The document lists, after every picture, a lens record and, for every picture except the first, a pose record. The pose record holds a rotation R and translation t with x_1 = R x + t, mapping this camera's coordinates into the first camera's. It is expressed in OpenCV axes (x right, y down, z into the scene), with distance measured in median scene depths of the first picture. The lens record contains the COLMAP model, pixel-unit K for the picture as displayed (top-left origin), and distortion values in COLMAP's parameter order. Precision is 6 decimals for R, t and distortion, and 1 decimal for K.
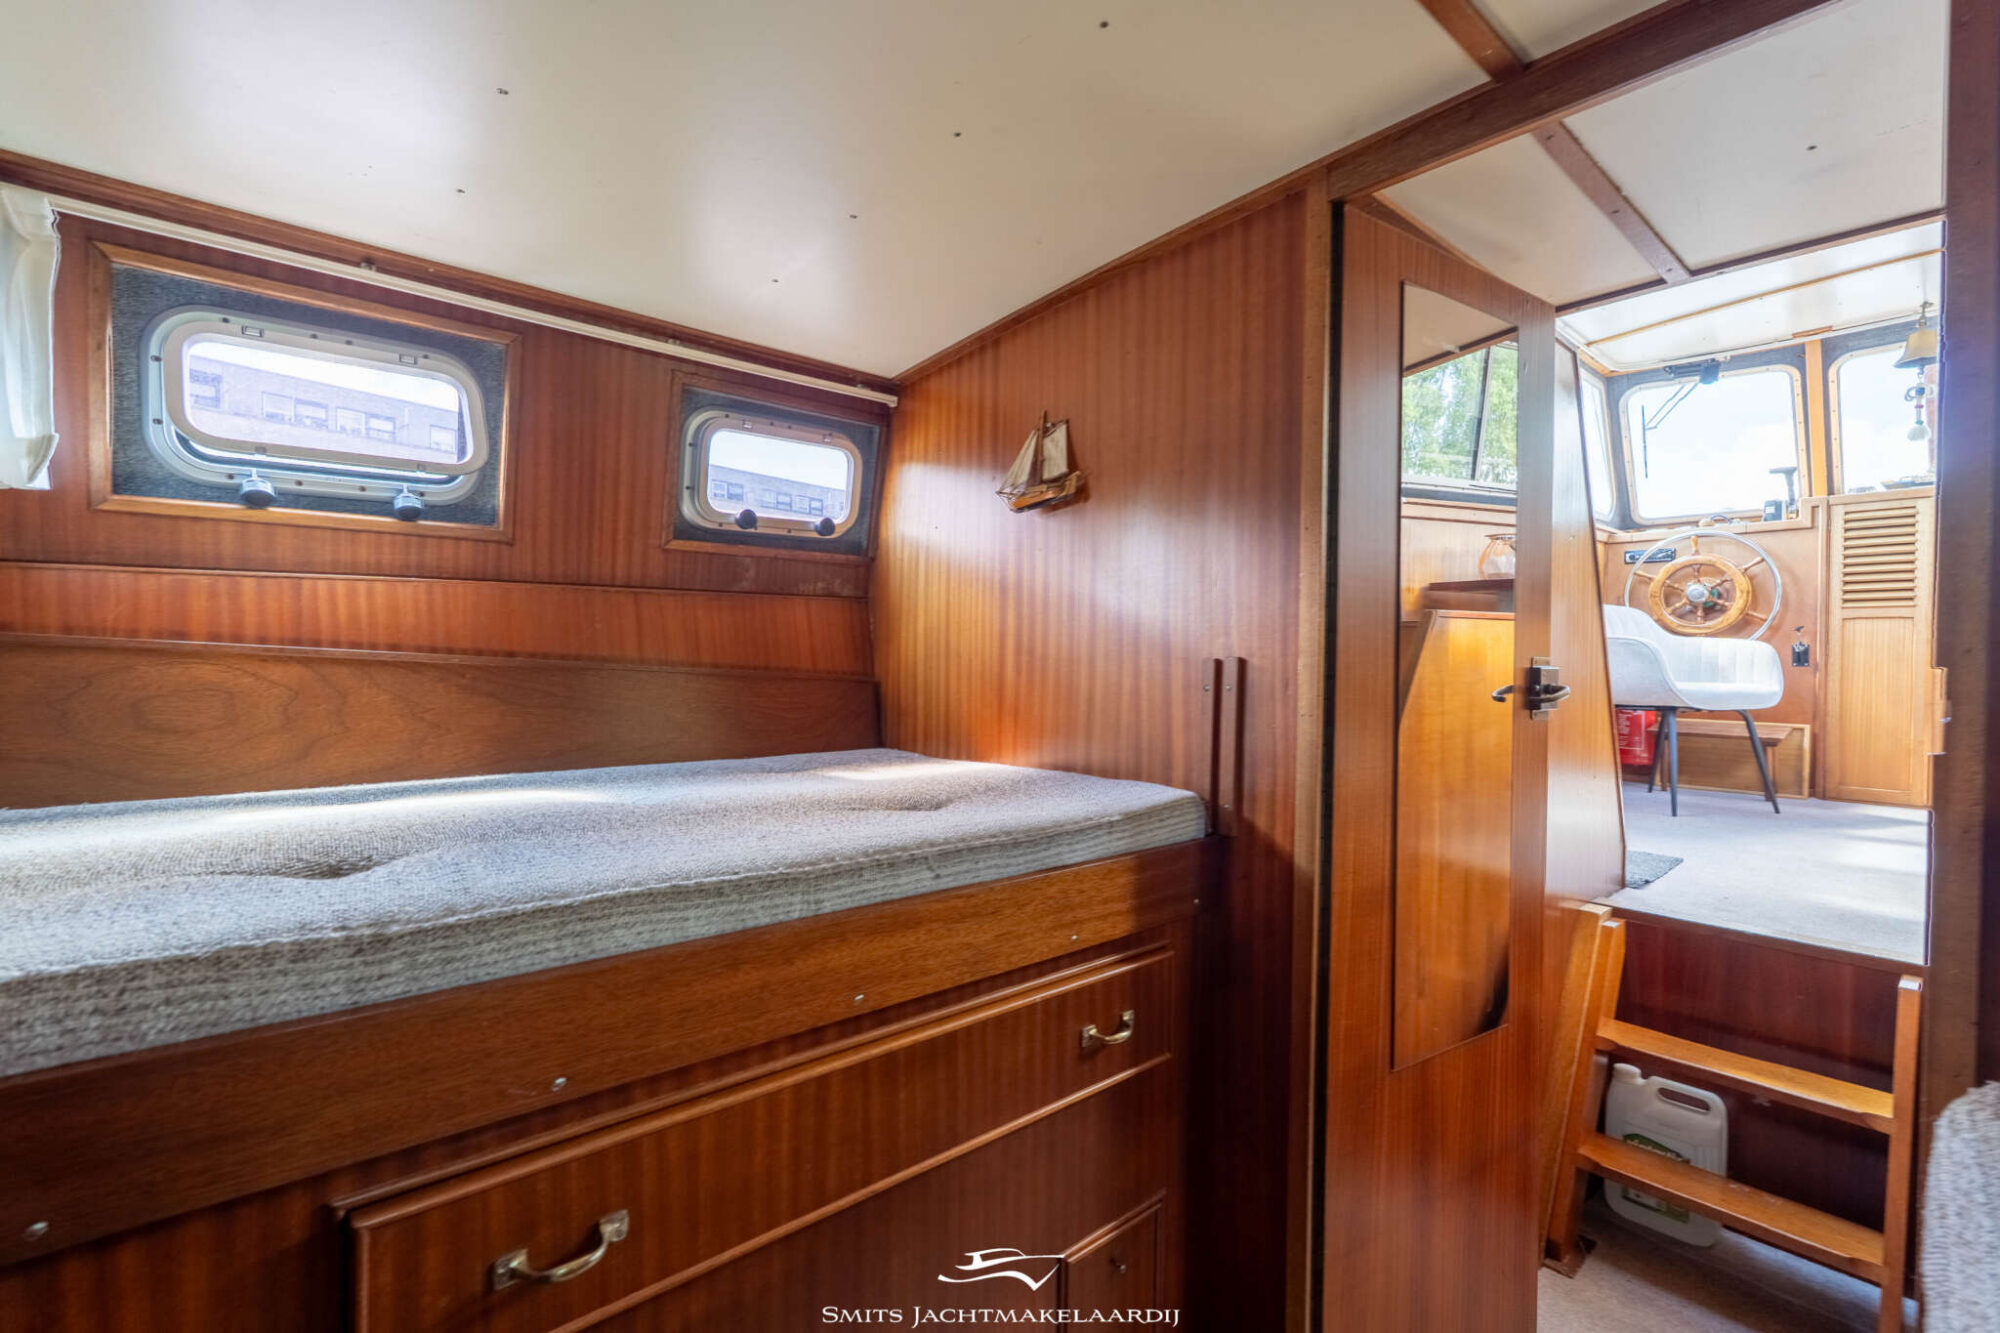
lens RADIAL K [[884.0, 0, 988.9], [0, 884.0, 662.3], [0, 0, 1]] dist [-0.007751, 0.000747]
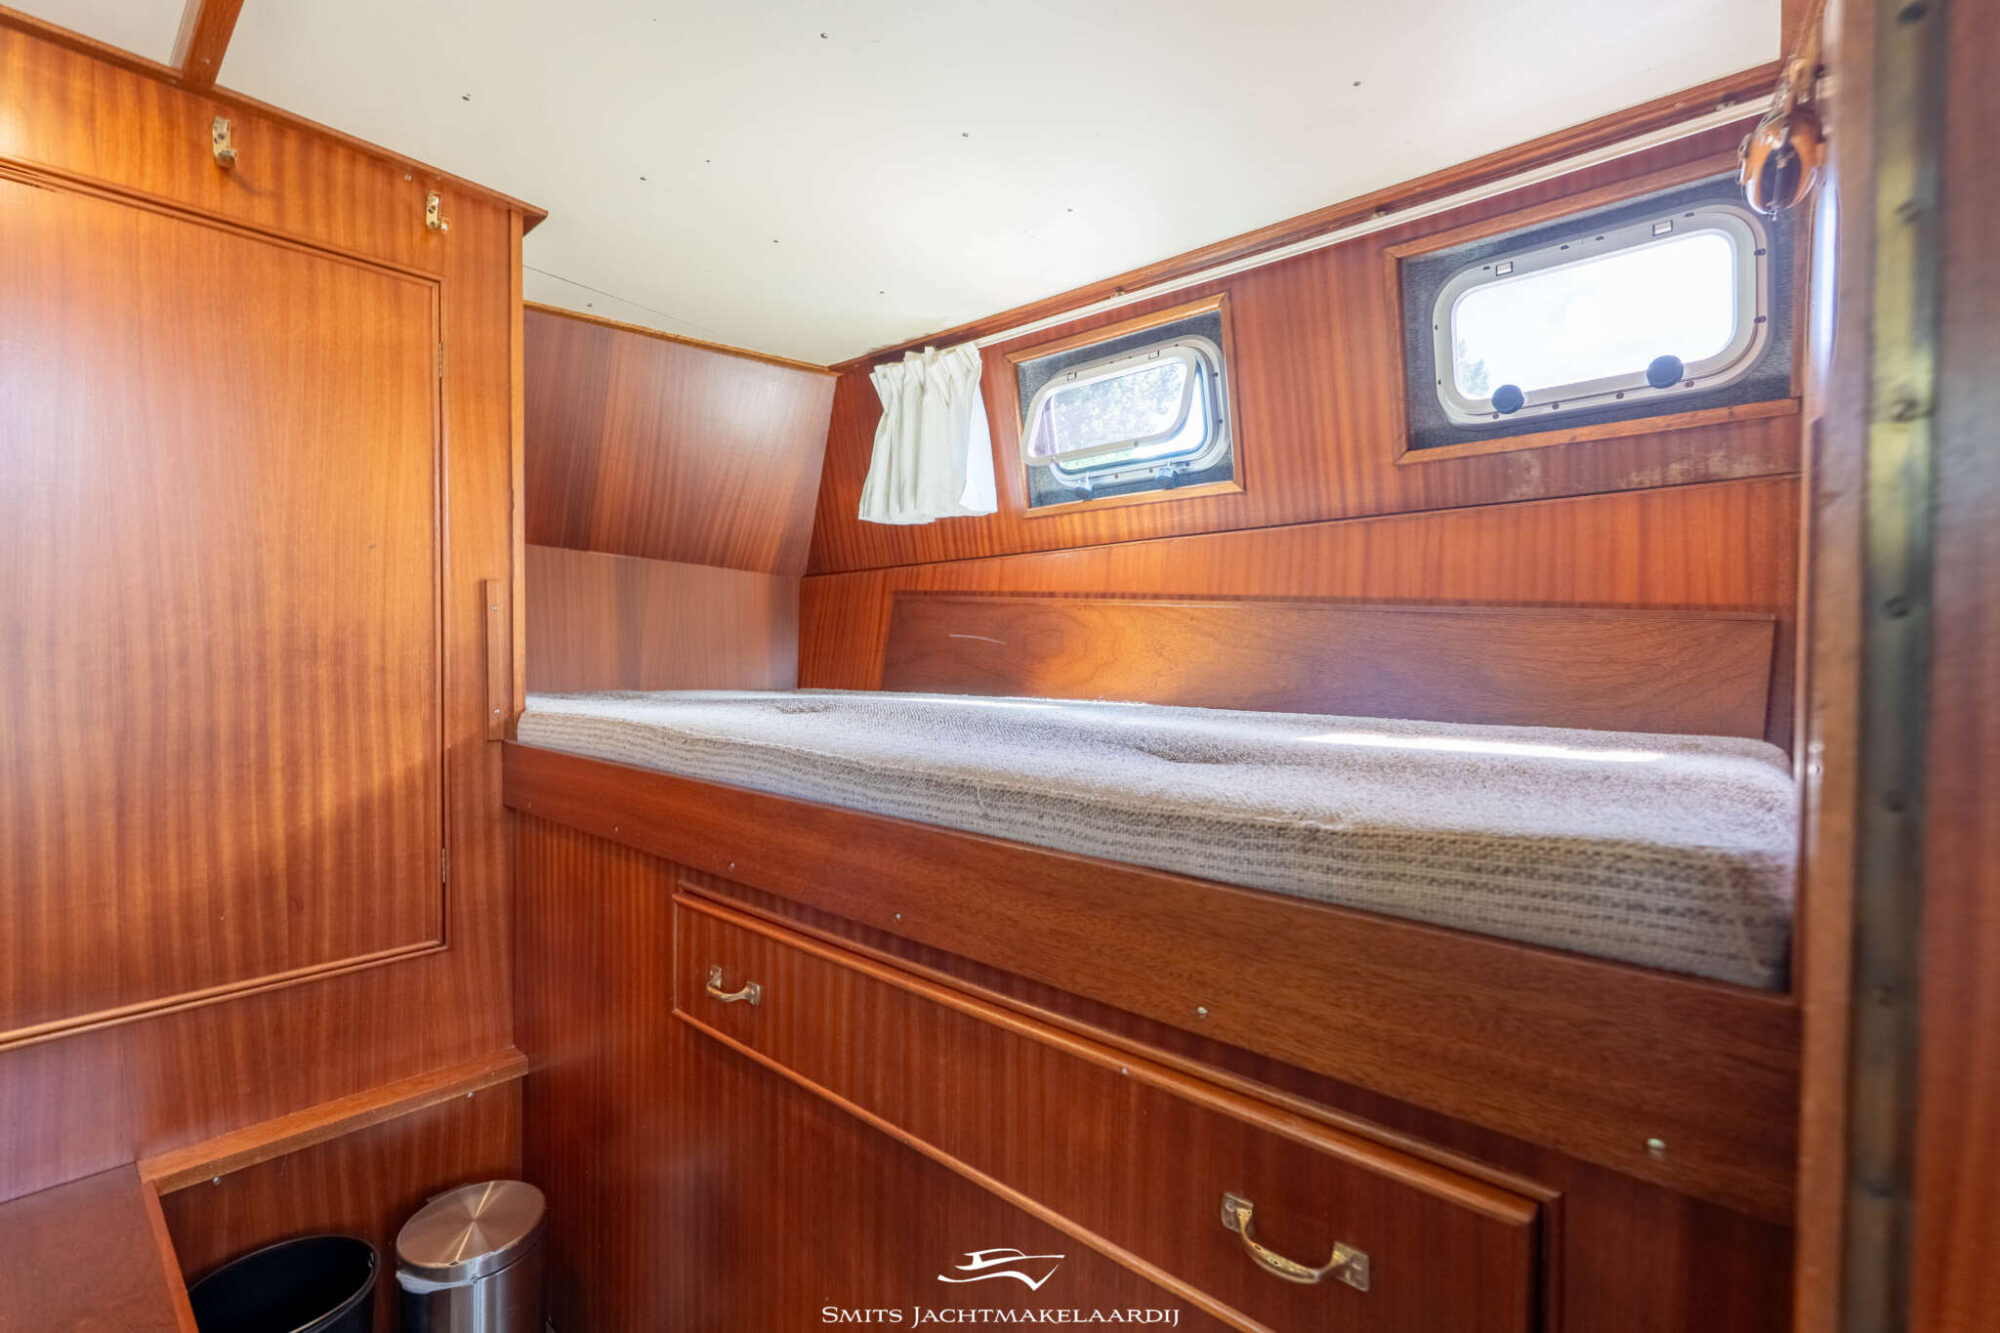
lens RADIAL K [[882.6, 0, 1014.3], [0, 882.6, 662.9], [0, 0, 1]] dist [-0.001860, -0.000516]
pose [[0.137963, 0.004659, -0.990426, 0.593235], [-0.009664, 0.999948, 0.003358, 0.085750], [0.990390, 0.009109, 0.138001, 0.756701]]
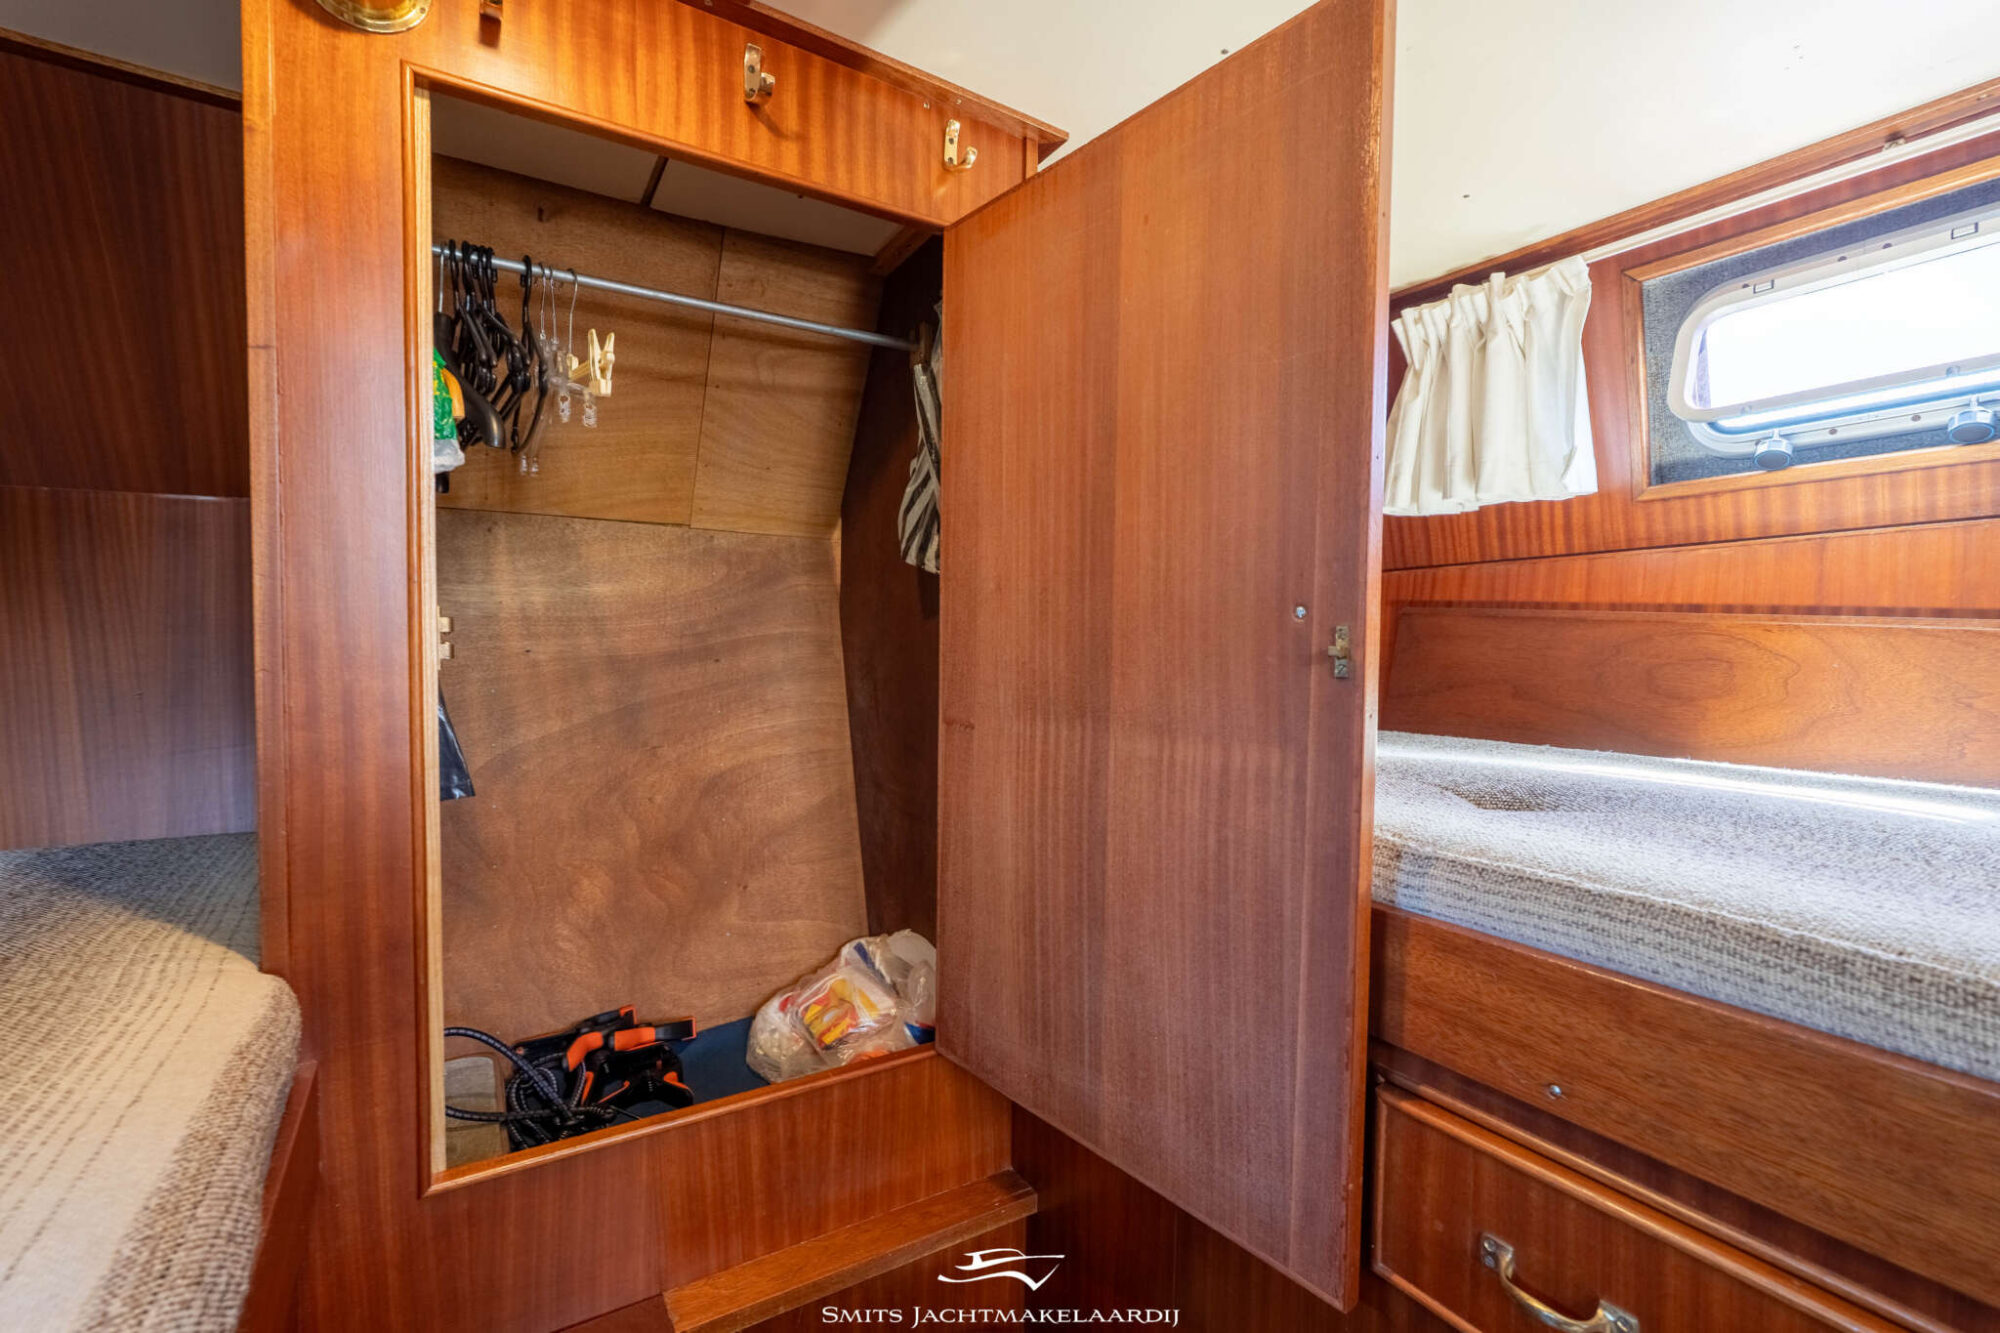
lens RADIAL K [[873.4, 0, 1010.0], [0, 873.4, 666.5], [0, 0, 1]] dist [0.002972, -0.000710]
pose [[-0.144127, 0.015176, -0.989443, 0.245151], [-0.017905, 0.999679, 0.017941, 0.037096], [0.989397, 0.020302, -0.143808, 0.350170]]
